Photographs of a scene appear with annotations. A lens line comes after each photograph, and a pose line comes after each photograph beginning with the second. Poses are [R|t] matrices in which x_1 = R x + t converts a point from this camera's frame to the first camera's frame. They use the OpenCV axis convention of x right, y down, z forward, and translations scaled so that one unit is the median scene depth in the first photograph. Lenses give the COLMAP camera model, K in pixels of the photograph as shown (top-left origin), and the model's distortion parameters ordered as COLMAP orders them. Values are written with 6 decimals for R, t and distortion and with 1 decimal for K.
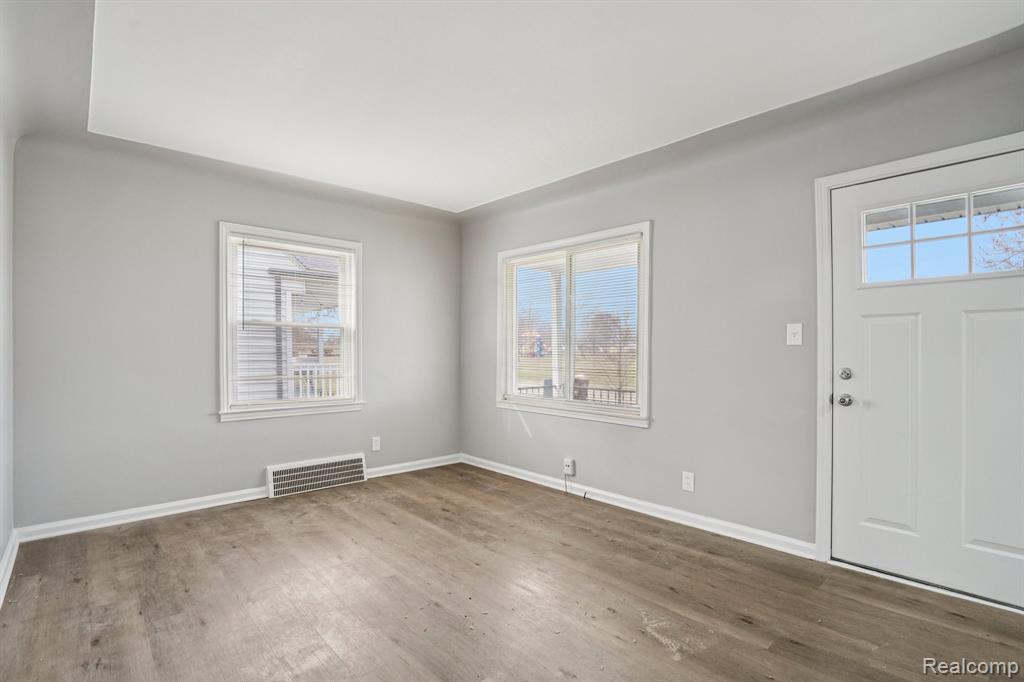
lens RADIAL K [[483.5, 0, 503.6], [0, 483.5, 349.7], [0, 0, 1]] dist [-0.068940, 0.025990]
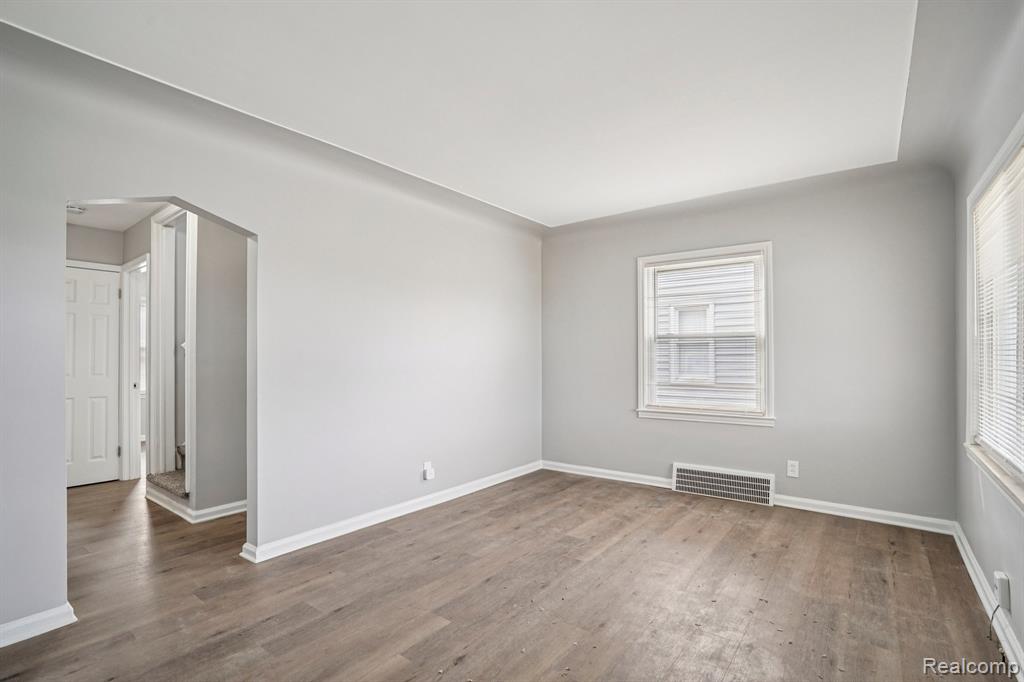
lens RADIAL K [[477.9, 0, 521.4], [0, 477.9, 356.8], [0, 0, 1]] dist [-0.061586, 0.026294]
pose [[0.188551, -0.003381, -0.982058, 0.607580], [0.002327, 0.999993, -0.002996, -0.004724], [0.982061, -0.001721, 0.188558, 0.470262]]
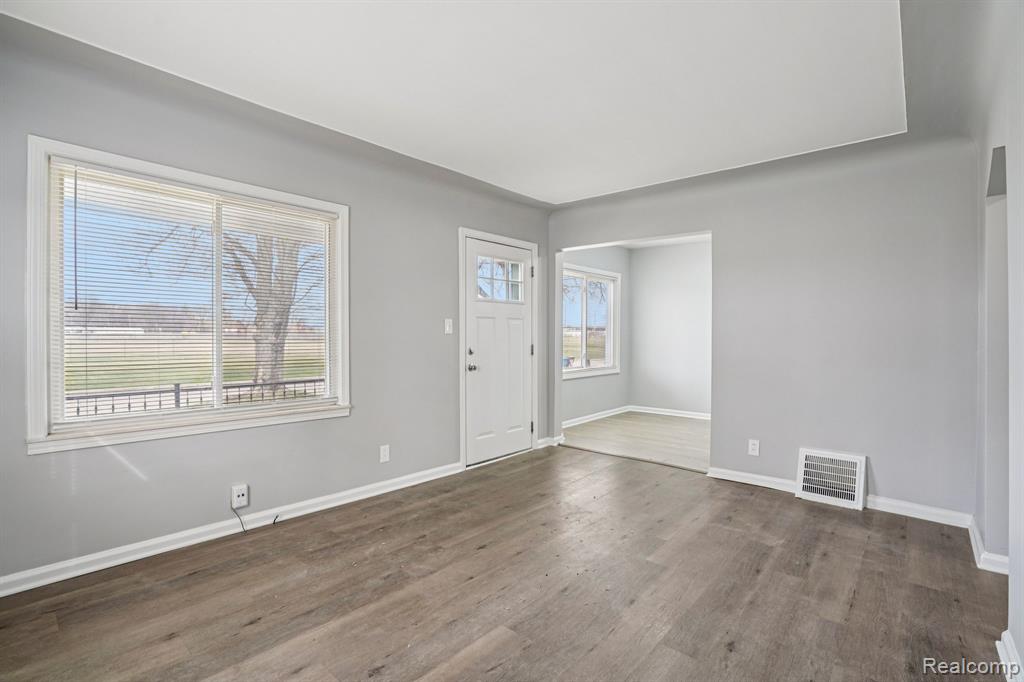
lens RADIAL K [[475.2, 0, 512.7], [0, 475.2, 333.0], [0, 0, 1]] dist [-0.067407, 0.026106]
pose [[-0.108320, 0.004812, 0.994104, -0.713139], [-0.004696, 0.999975, -0.005352, -0.003719], [-0.994105, -0.005249, -0.108295, 0.778235]]
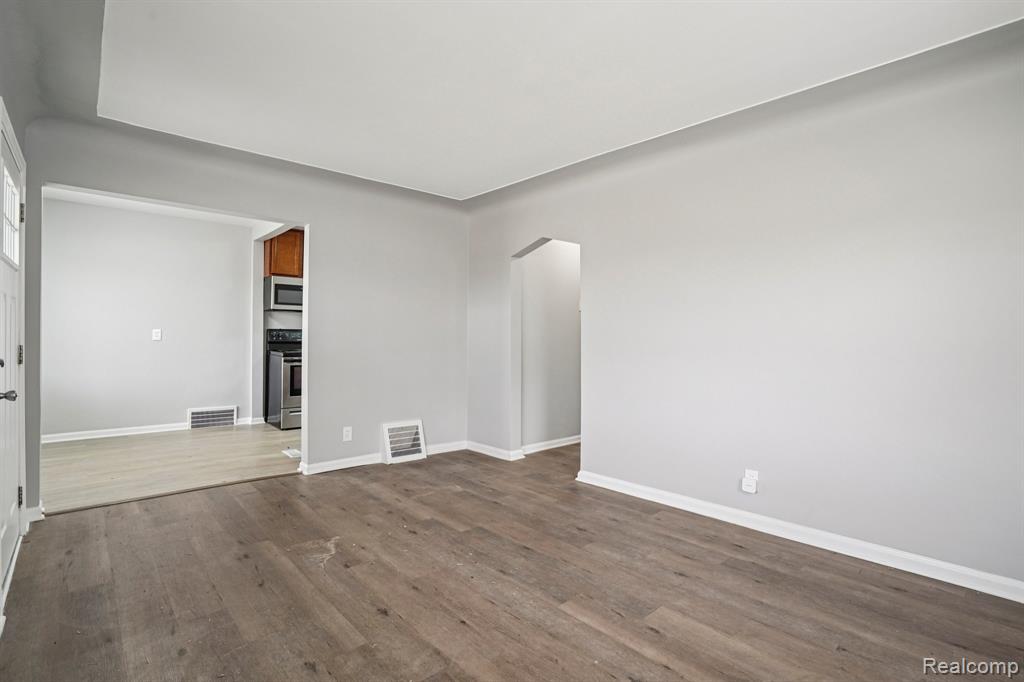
lens RADIAL K [[486.4, 0, 504.6], [0, 486.4, 335.9], [0, 0, 1]] dist [-0.084100, 0.029139]
pose [[-0.999950, -0.009794, 0.001791, -0.089799], [-0.009788, 0.999948, 0.002932, -0.002967], [-0.001820, 0.002915, -0.999994, 1.329574]]
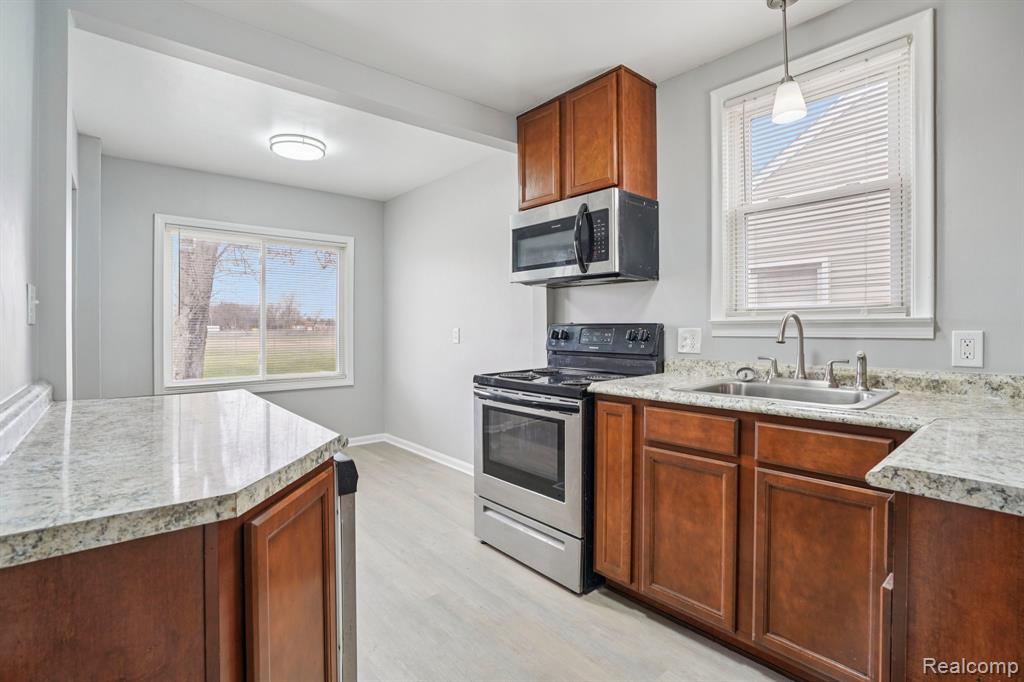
lens RADIAL K [[475.2, 0, 512.7], [0, 475.2, 333.0], [0, 0, 1]] dist [-0.067407, 0.026106]
pose [[0.019654, -0.004217, 0.999798, -0.081972], [-0.000183, 0.999991, 0.004221, -0.002001], [-0.999807, -0.000266, 0.019653, -0.408154]]
